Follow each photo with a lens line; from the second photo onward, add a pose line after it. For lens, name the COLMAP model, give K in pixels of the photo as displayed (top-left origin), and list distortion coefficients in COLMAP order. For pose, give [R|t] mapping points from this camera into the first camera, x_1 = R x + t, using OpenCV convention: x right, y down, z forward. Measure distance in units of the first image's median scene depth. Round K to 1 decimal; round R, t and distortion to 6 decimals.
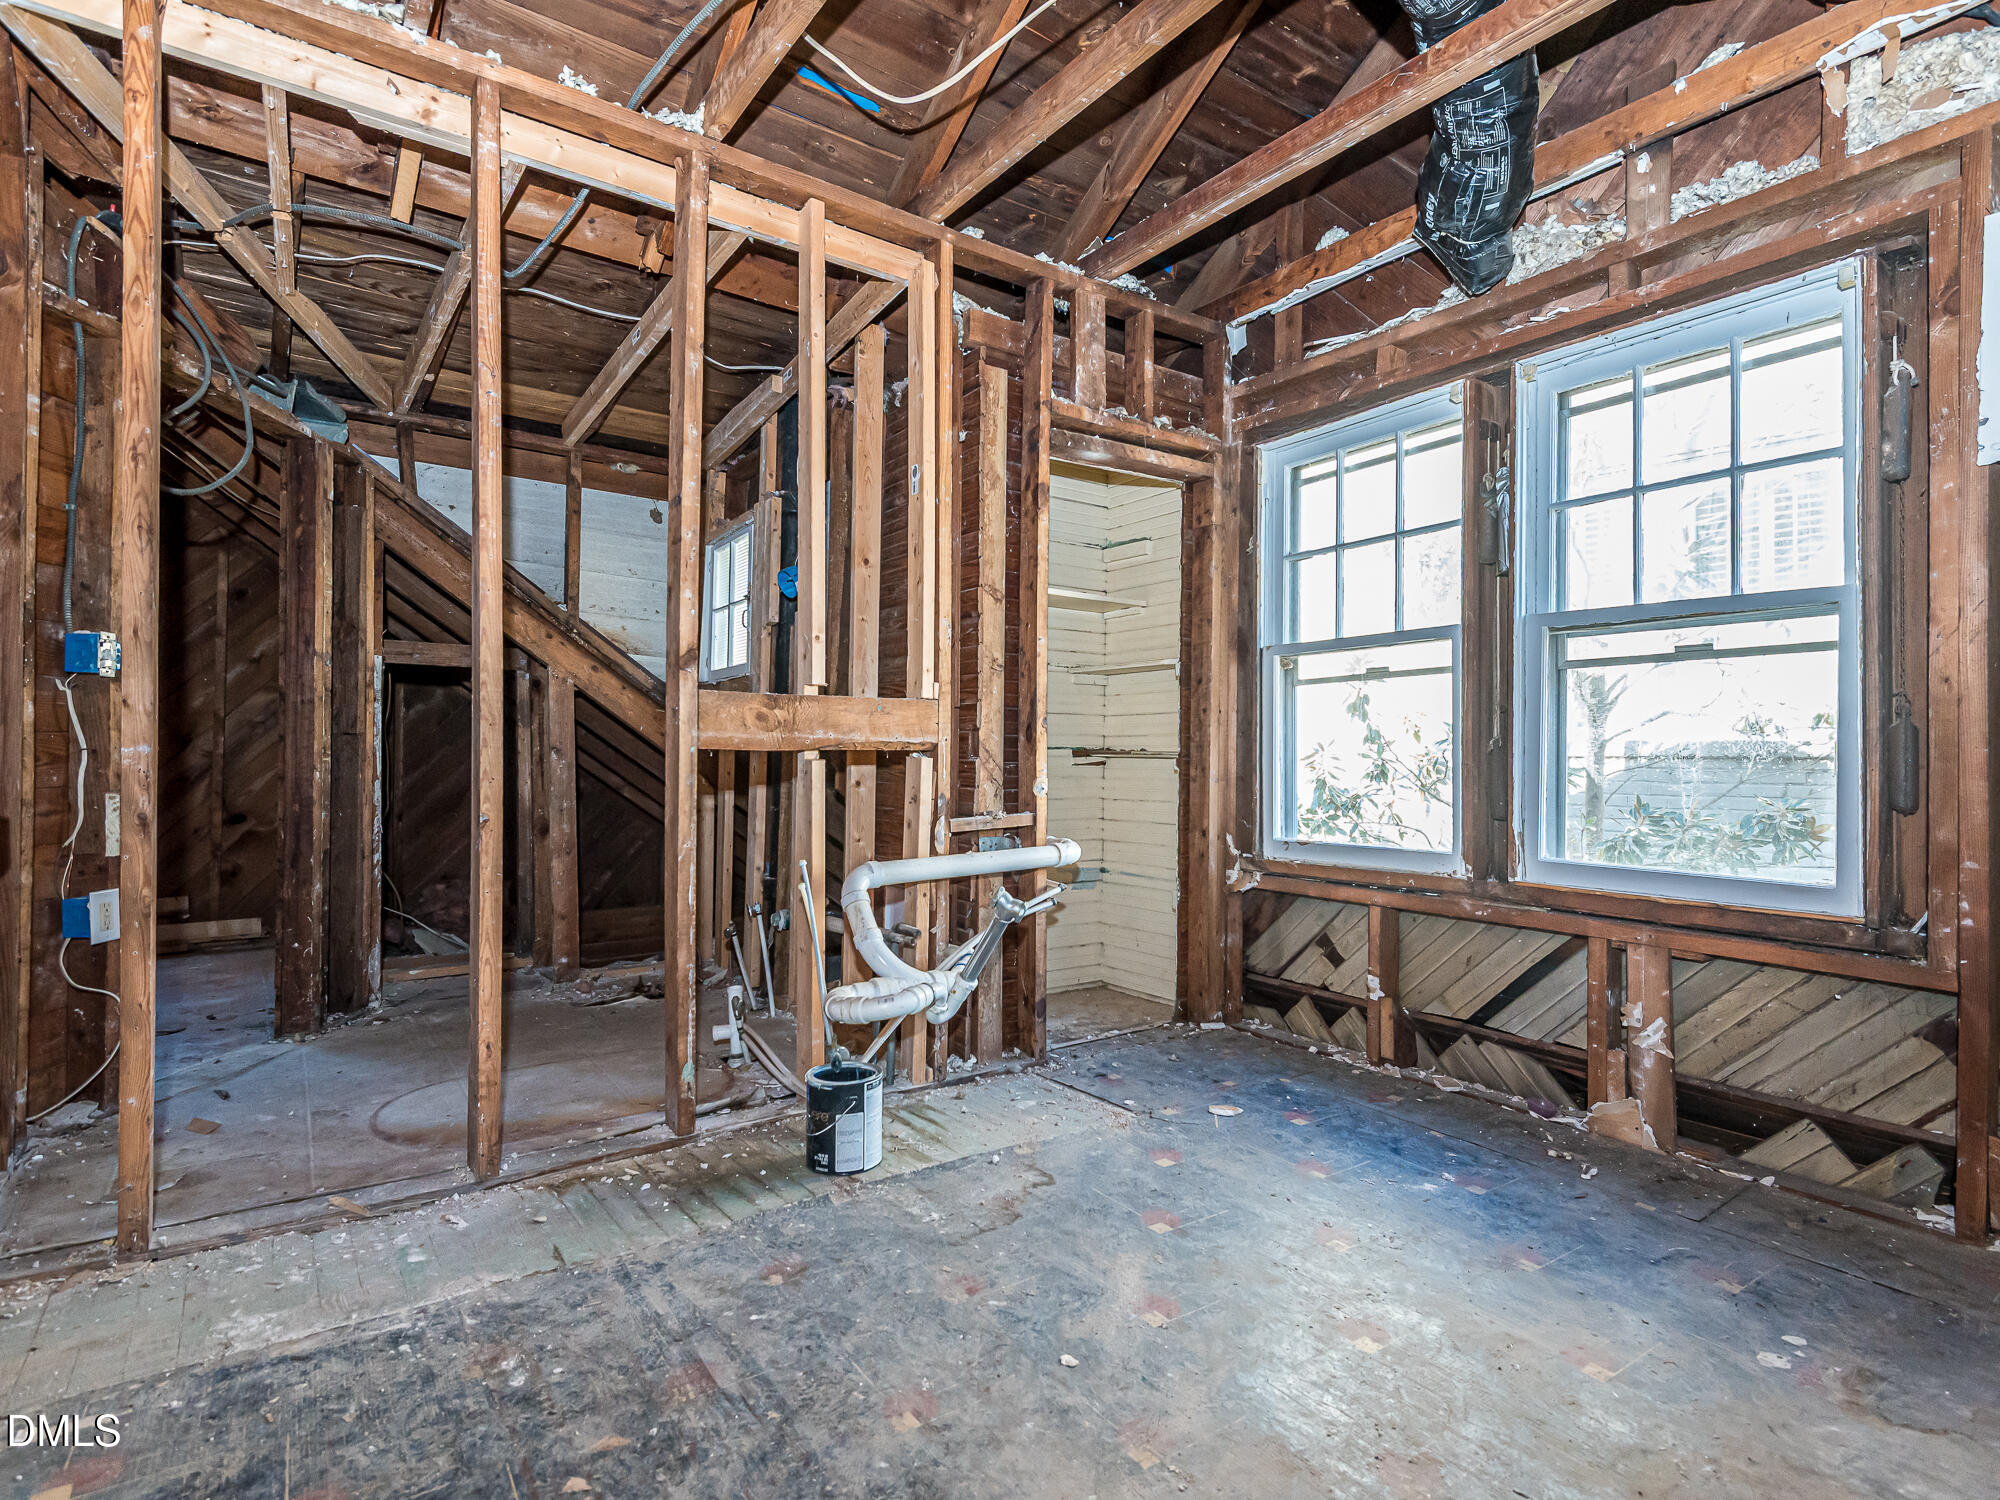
lens RADIAL K [[1017.8, 0, 997.9], [0, 1017.8, 761.8], [0, 0, 1]] dist [0.033305, -0.020614]
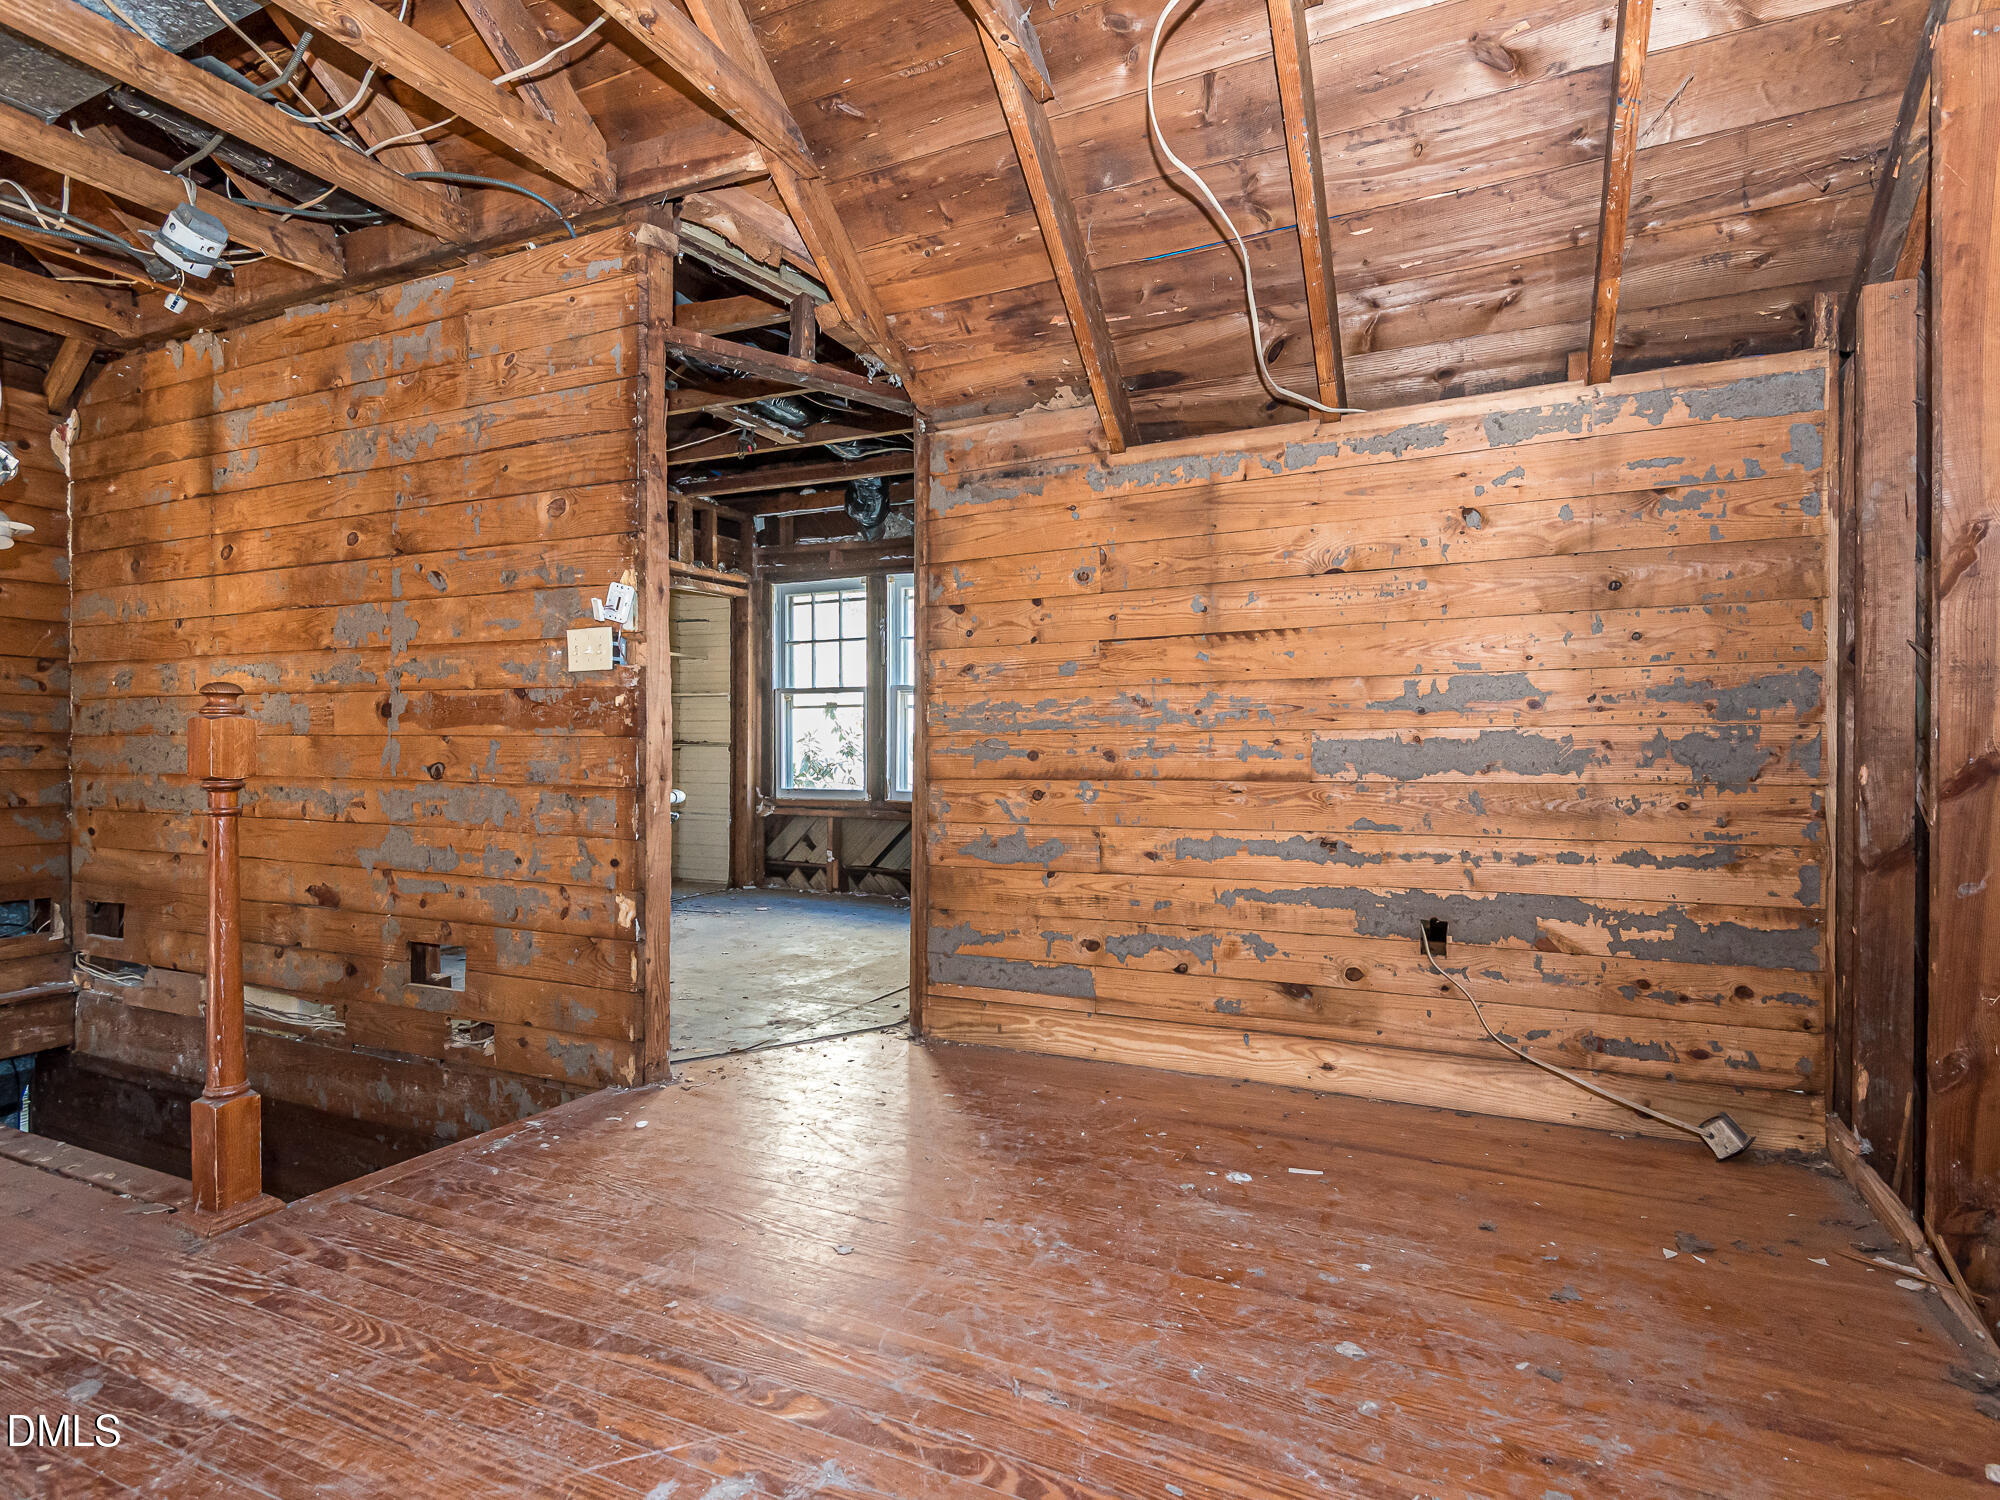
lens RADIAL K [[1017.8, 0, 1015.2], [0, 1017.8, 753.5], [0, 0, 1]] dist [0.033305, -0.020614]
pose [[0.869158, -0.005512, 0.494504, -0.307098], [0.001588, 0.999964, 0.008355, -0.006509], [-0.494533, -0.006477, 0.869135, -0.921603]]
